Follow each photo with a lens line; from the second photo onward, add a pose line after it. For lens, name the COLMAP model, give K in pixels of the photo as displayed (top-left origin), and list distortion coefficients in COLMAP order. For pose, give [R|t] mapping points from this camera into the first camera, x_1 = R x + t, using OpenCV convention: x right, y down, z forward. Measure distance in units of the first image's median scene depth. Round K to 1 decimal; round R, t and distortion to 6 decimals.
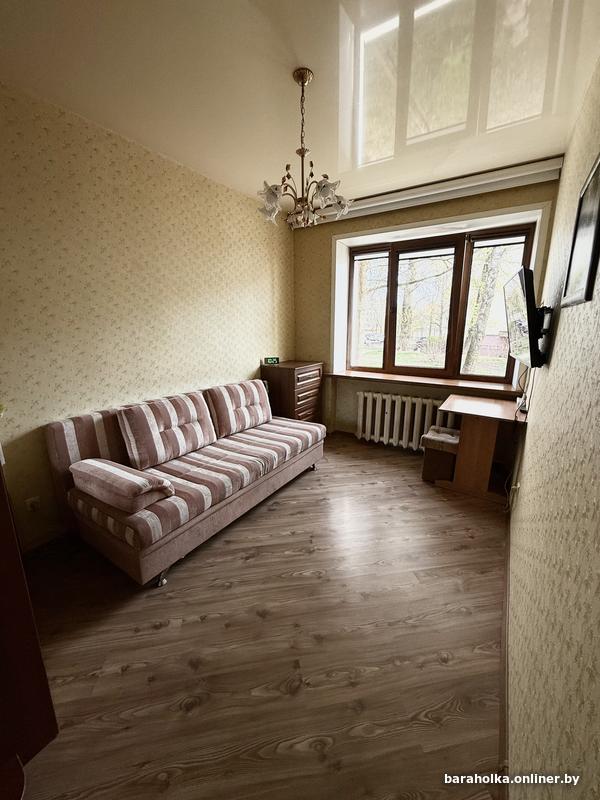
lens RADIAL K [[318.7, 0, 299.5], [0, 318.7, 397.0], [0, 0, 1]] dist [-0.000128, -0.000117]
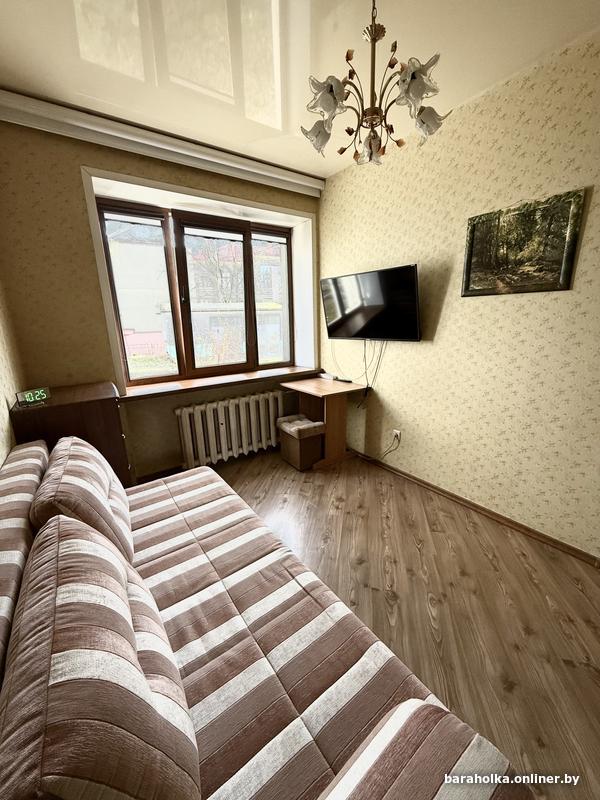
lens RADIAL K [[318.7, 0, 297.4], [0, 318.7, 398.2], [0, 0, 1]] dist [-0.000128, -0.000117]
pose [[0.376231, -0.237436, 0.895586, -0.423134], [0.231275, 0.960075, 0.157376, -0.110208], [-0.897197, 0.147918, 0.416123, 0.527585]]
